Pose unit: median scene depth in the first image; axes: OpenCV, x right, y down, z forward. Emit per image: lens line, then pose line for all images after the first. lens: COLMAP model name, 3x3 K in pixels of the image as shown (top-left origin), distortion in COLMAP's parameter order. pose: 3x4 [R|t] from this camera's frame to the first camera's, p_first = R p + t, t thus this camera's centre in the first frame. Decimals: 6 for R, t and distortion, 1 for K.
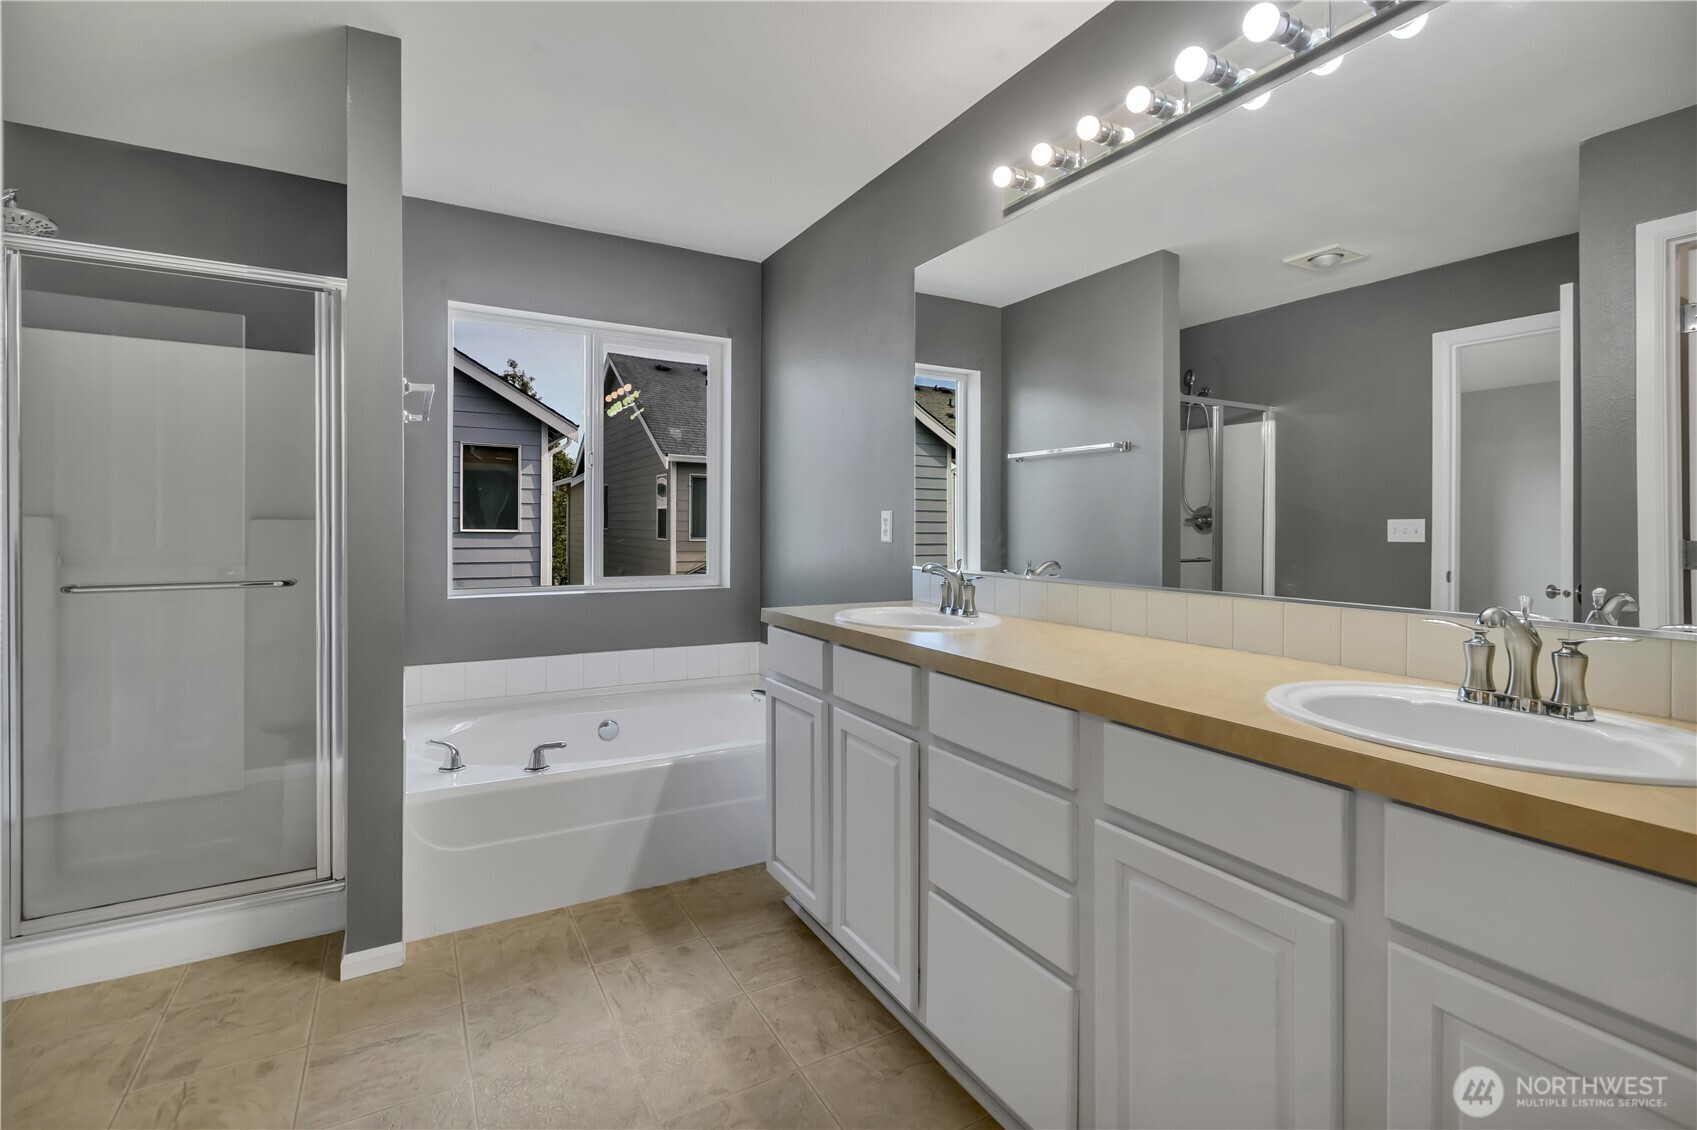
lens RADIAL K [[785.0, 0, 875.1], [0, 785.0, 535.4], [0, 0, 1]] dist [0.000215, 0.000211]
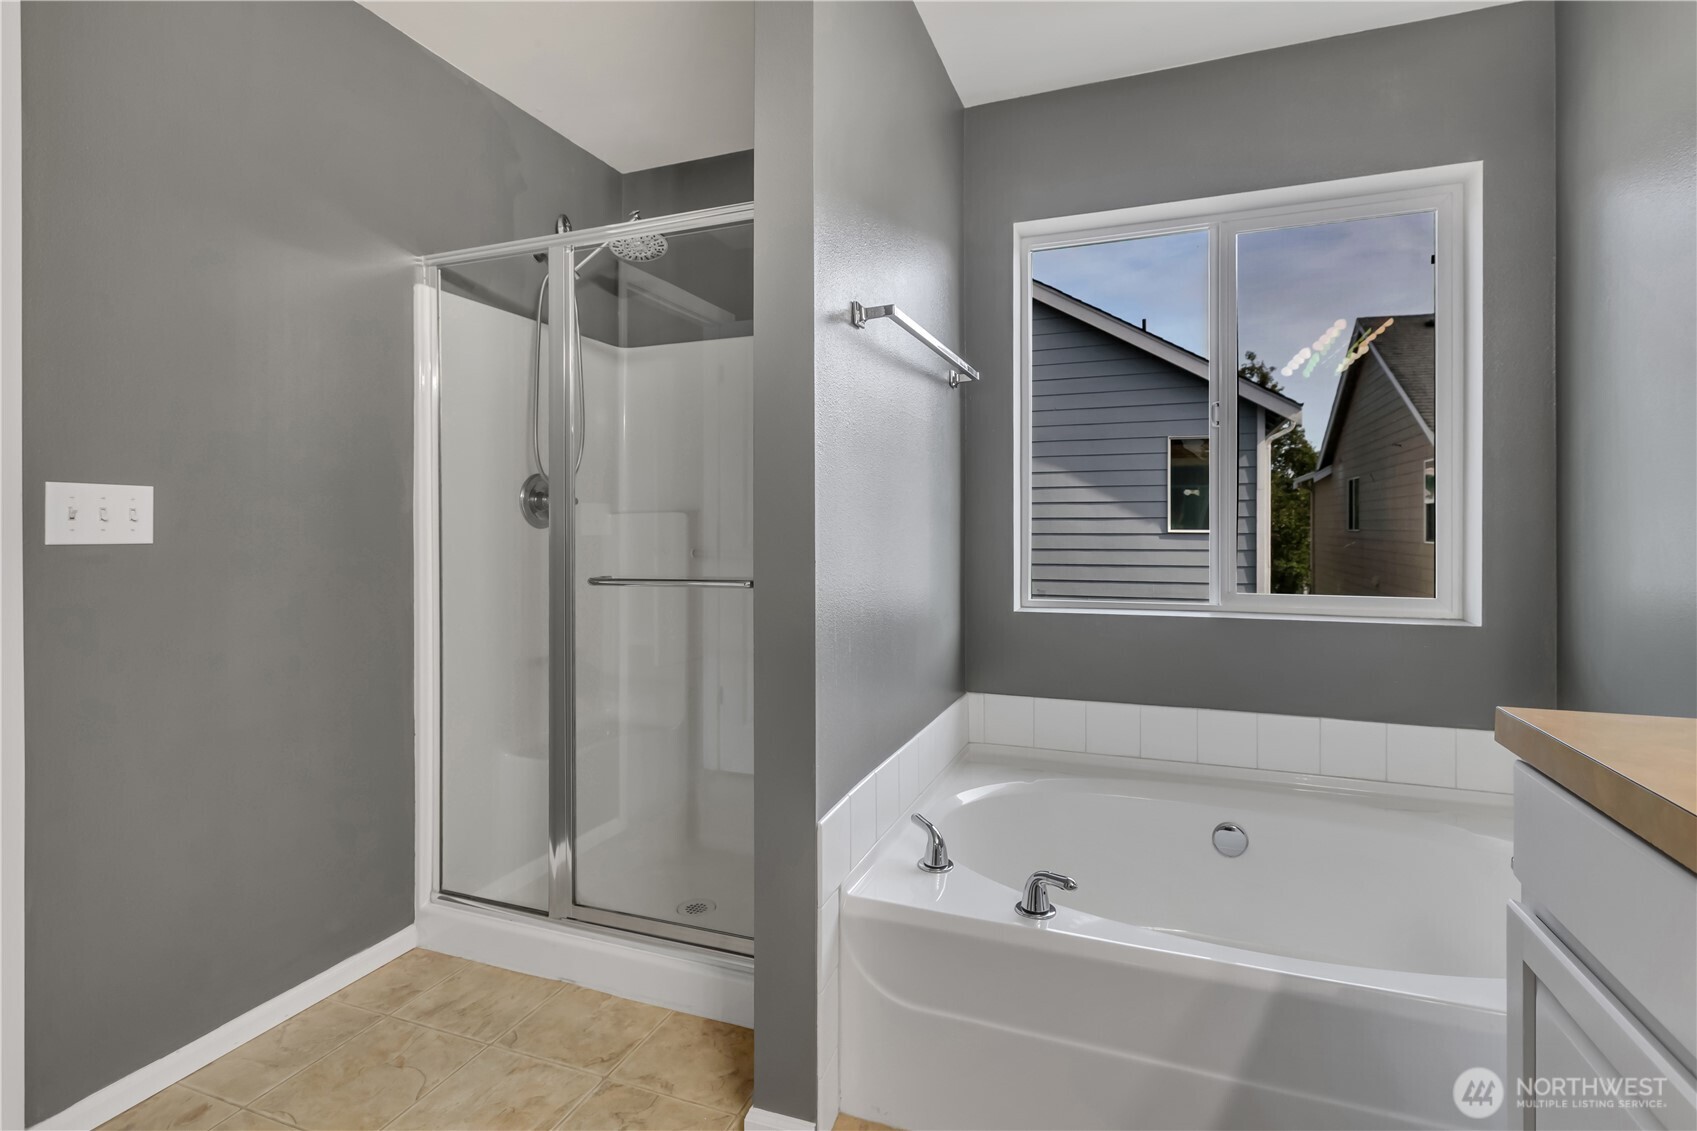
lens RADIAL K [[785.0, 0, 875.1], [0, 785.0, 535.9], [0, 0, 1]] dist [0.000215, 0.000211]
pose [[0.620476, -0.002582, -0.784221, -0.023143], [-0.000904, 0.999992, -0.004008, 0.008160], [0.784225, 0.003195, 0.620469, 0.378670]]
